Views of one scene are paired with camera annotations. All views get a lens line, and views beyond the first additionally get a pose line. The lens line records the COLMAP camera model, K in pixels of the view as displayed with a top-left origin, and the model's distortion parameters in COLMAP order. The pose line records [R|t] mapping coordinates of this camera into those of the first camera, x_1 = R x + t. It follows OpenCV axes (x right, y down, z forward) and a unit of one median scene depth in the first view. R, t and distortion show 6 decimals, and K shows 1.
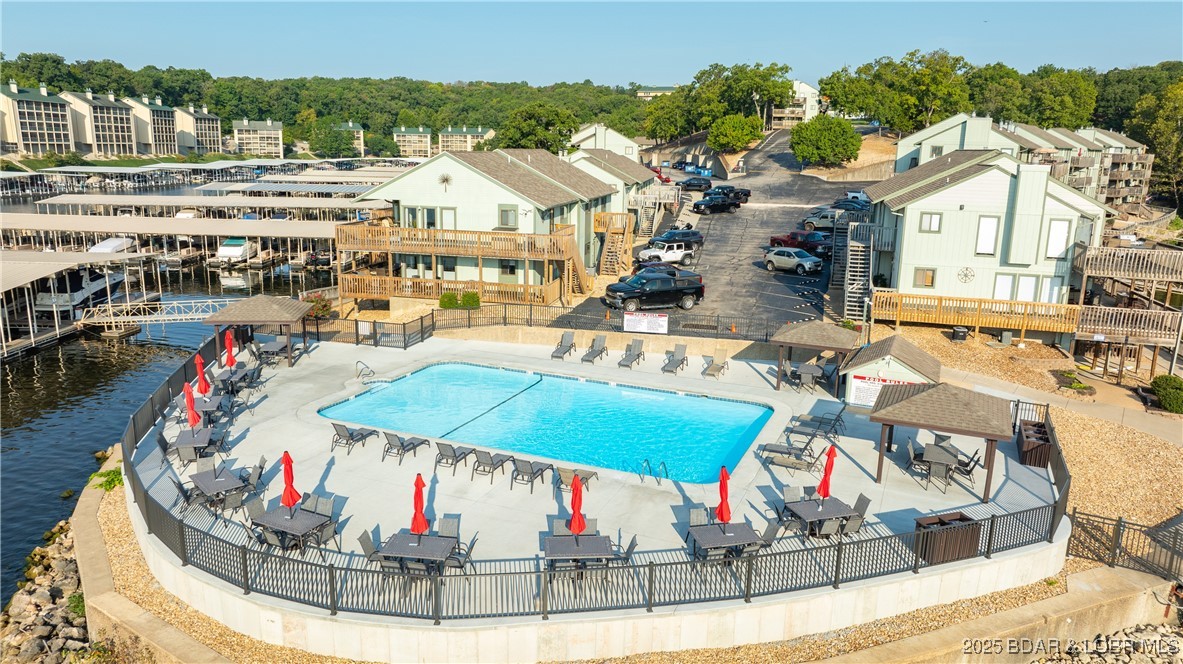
lens RADIAL K [[829.8, 0, 590.1], [0, 829.8, 333.2], [0, 0, 1]] dist [-0.048567, 0.053159]
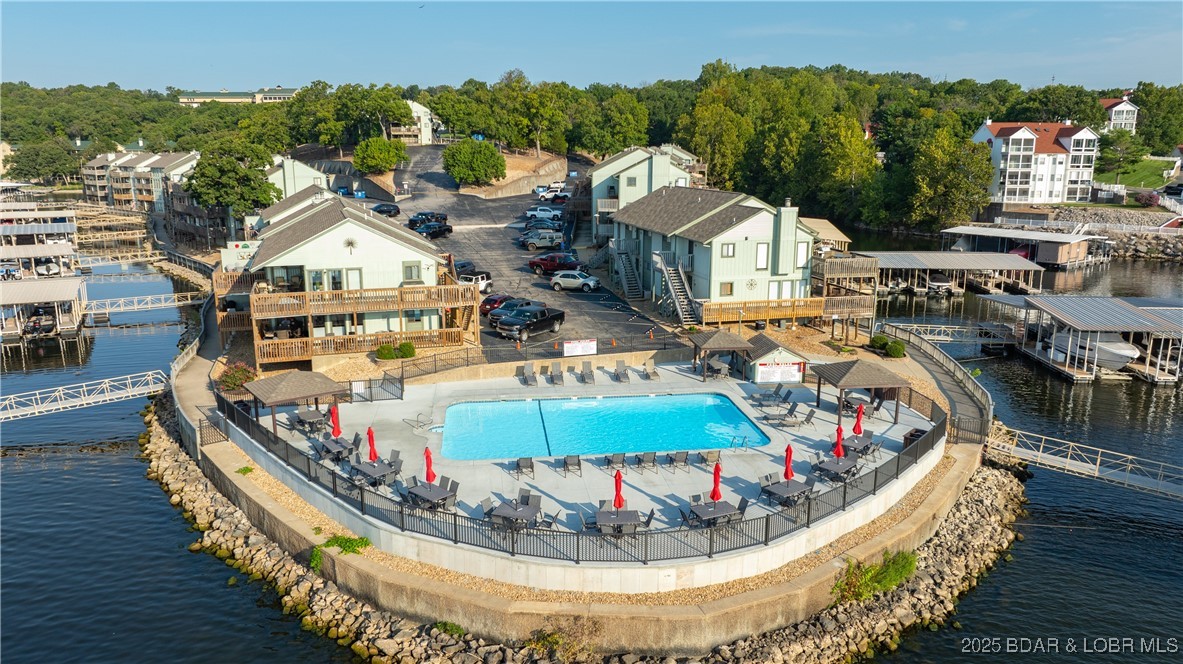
lens RADIAL K [[829.8, 0, 590.1], [0, 829.8, 333.2], [0, 0, 1]] dist [-0.048567, 0.053159]
pose [[0.860347, -0.128661, 0.493202, -0.454845], [0.128918, 0.991084, 0.033657, -0.063046], [-0.493135, 0.034626, 0.869263, -0.105569]]
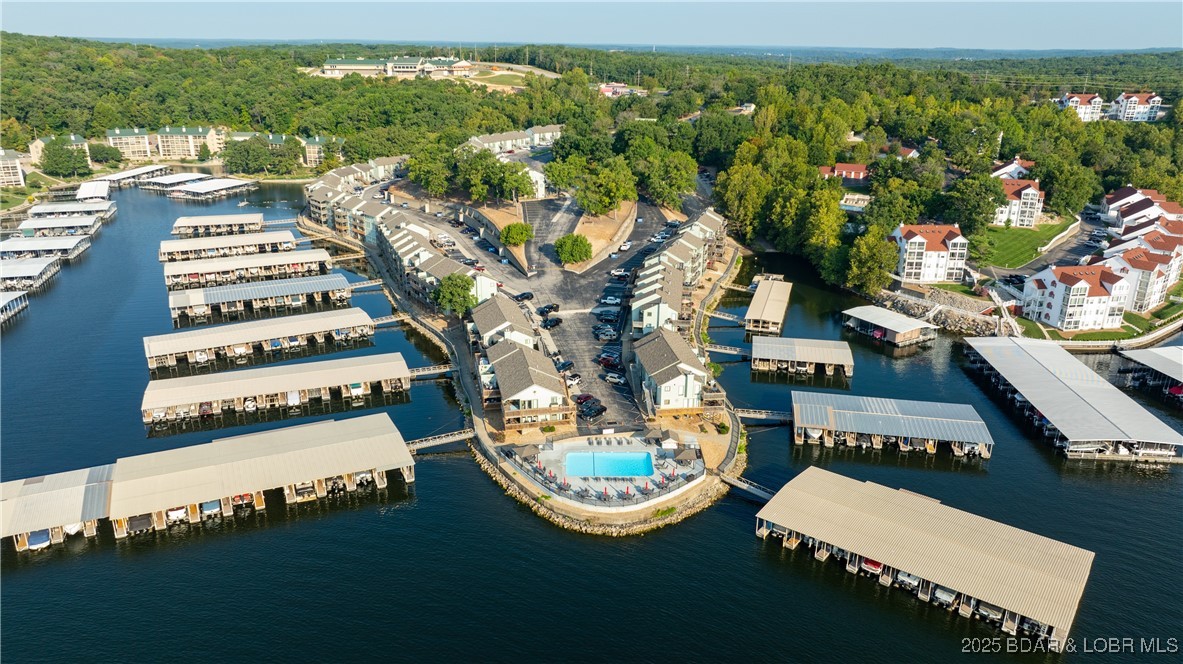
lens RADIAL K [[829.8, 0, 590.1], [0, 829.8, 333.2], [0, 0, 1]] dist [-0.048567, 0.053159]
pose [[0.912401, -0.146460, 0.382197, -1.201105], [0.099537, 0.985151, 0.139896, -0.855203], [-0.397011, -0.089598, 0.913430, -2.093750]]
